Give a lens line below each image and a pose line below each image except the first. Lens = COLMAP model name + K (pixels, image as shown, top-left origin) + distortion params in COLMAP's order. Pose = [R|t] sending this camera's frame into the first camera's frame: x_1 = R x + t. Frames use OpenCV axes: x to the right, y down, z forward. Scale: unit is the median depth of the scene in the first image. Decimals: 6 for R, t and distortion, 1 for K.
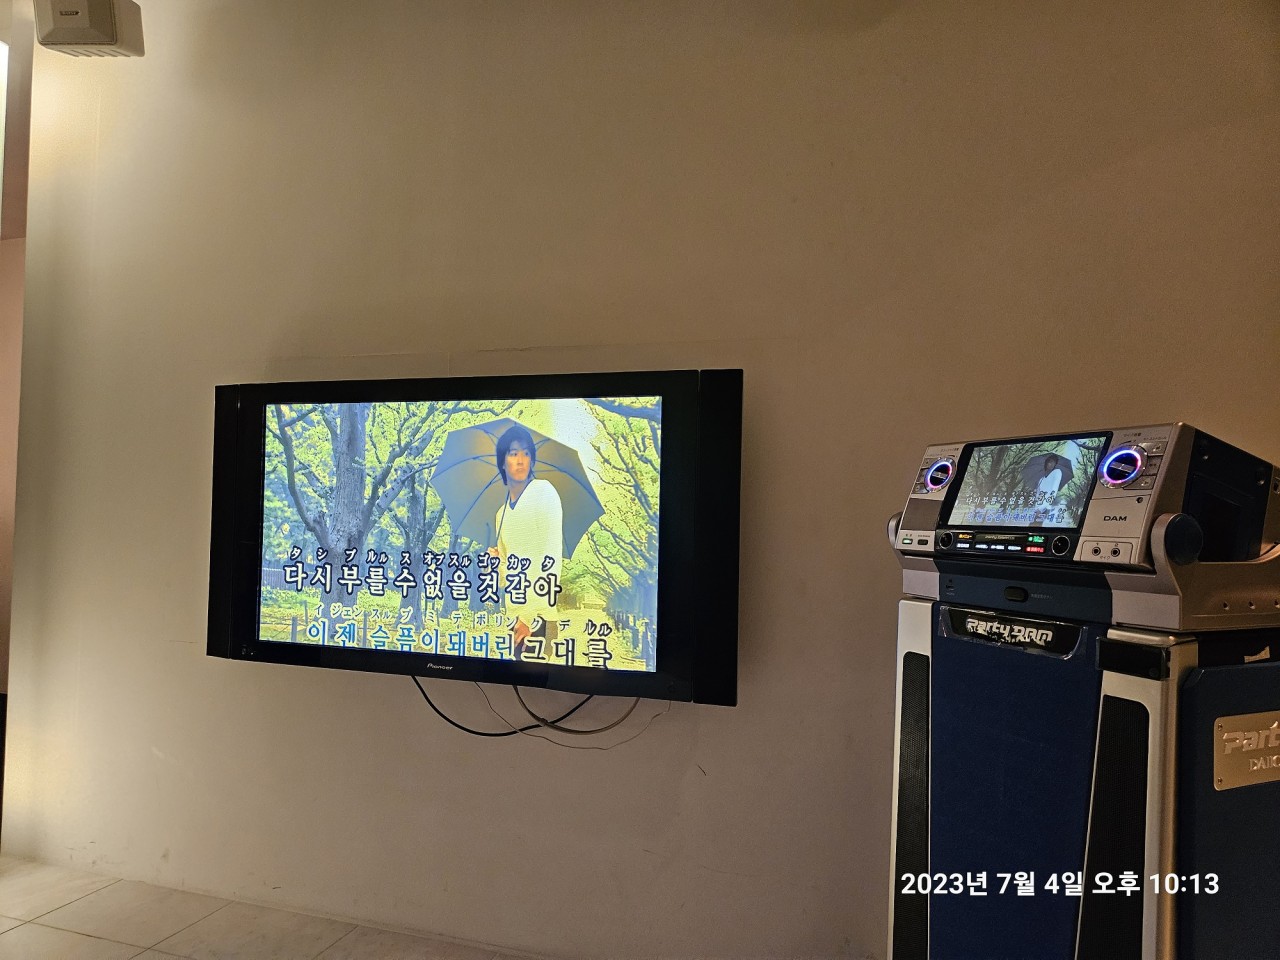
lens RADIAL K [[863.5, 0, 630.7], [0, 863.5, 488.1], [0, 0, 1]] dist [0.041441, -0.000905]
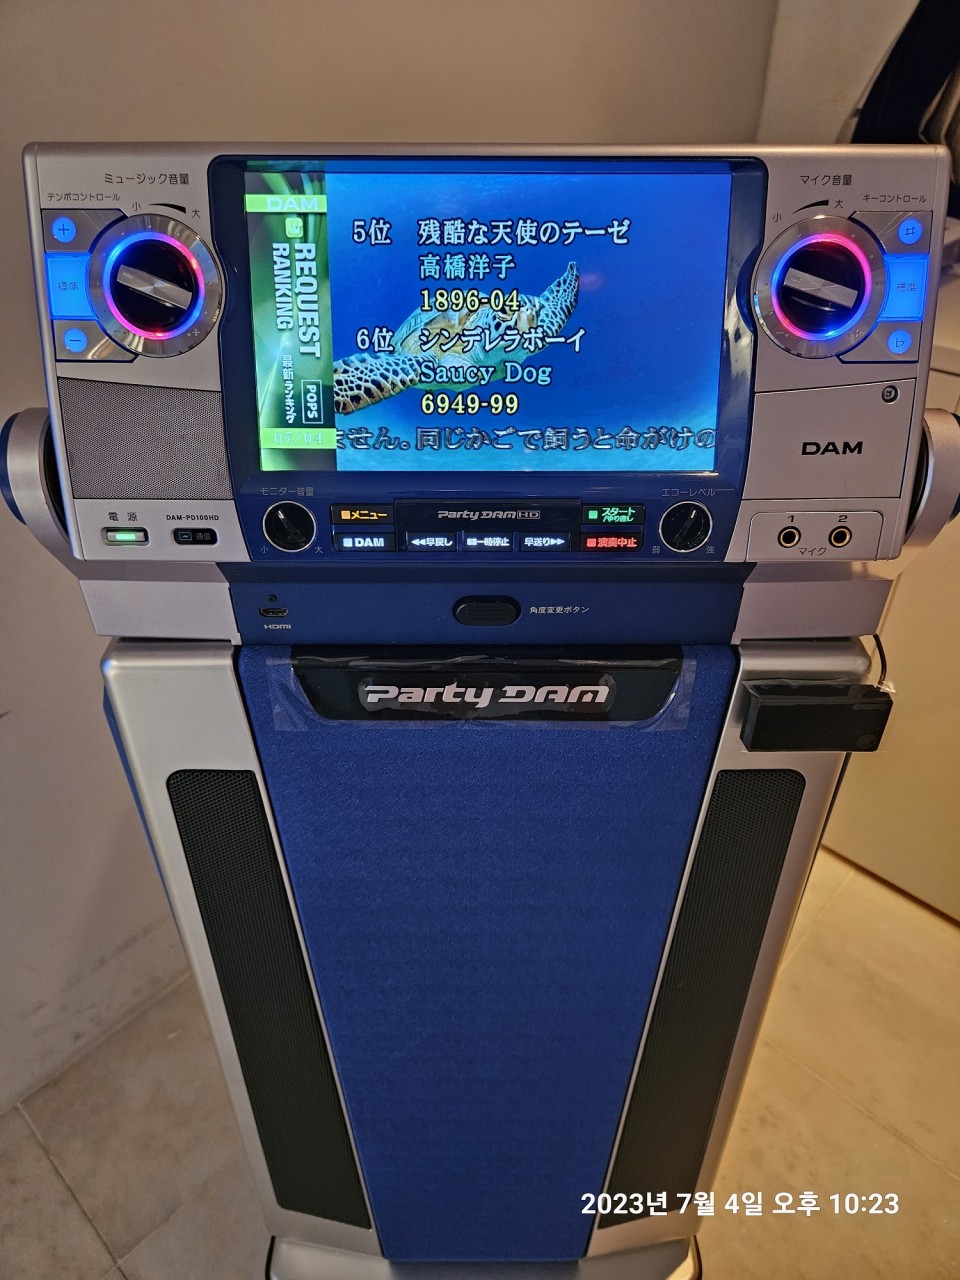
lens RADIAL K [[863.5, 0, 480.0], [0, 863.5, 640.0], [0, 0, 1]] dist [0.041441, -0.000905]
pose [[0.422827, -0.547438, 0.722170, 0.139846], [-0.012090, 0.793433, 0.608537, -0.115002], [-0.906130, -0.266037, 0.328866, 0.865030]]
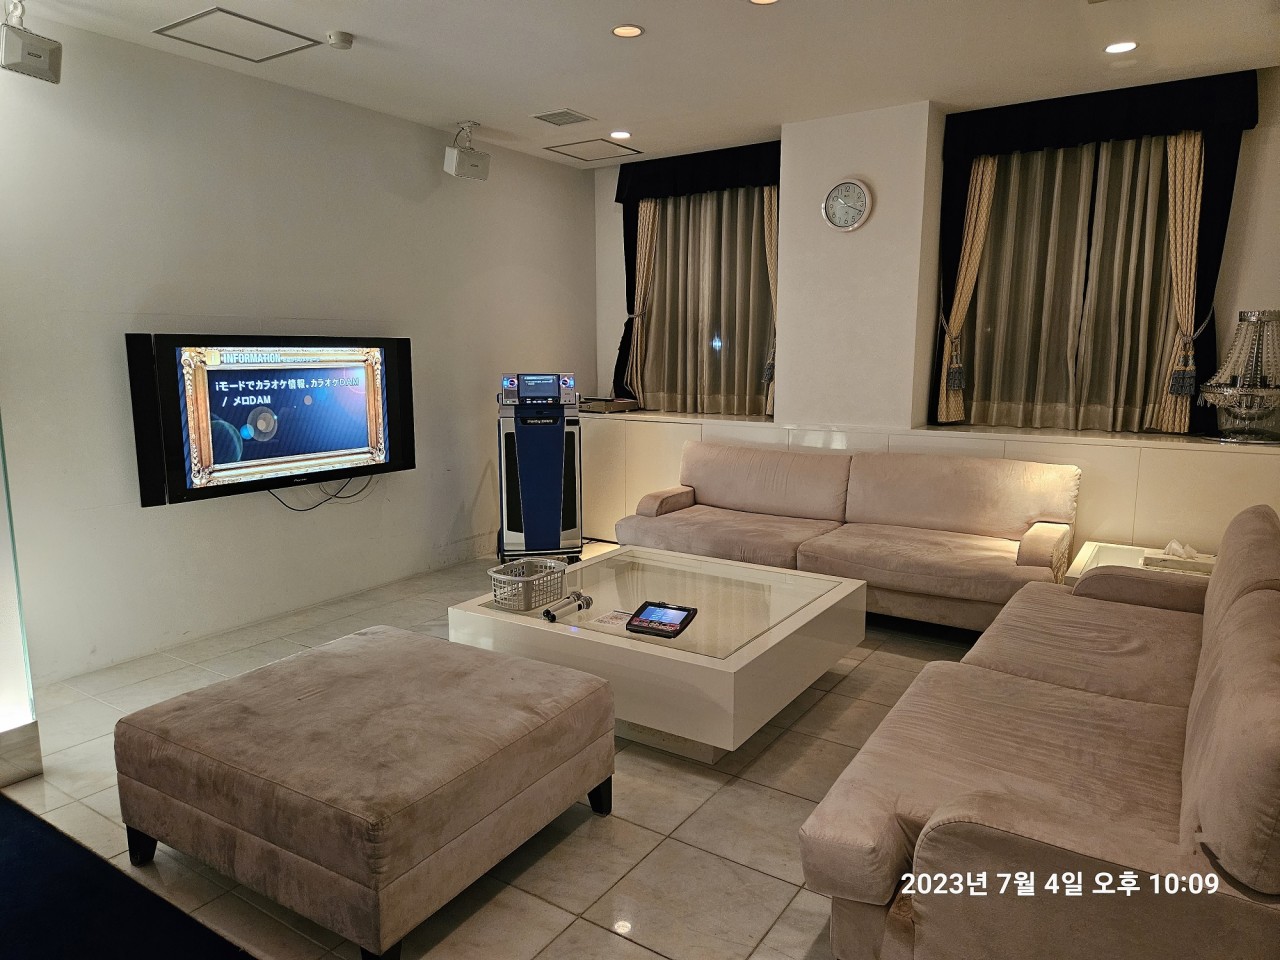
lens RADIAL K [[863.5, 0, 630.7], [0, 863.5, 488.1], [0, 0, 1]] dist [0.041441, -0.000905]
pose [[0.265957, -0.182759, 0.946502, -3.412909], [-0.023424, 0.980349, 0.195877, -0.343900], [-0.963700, -0.074266, 0.256450, -0.503568]]
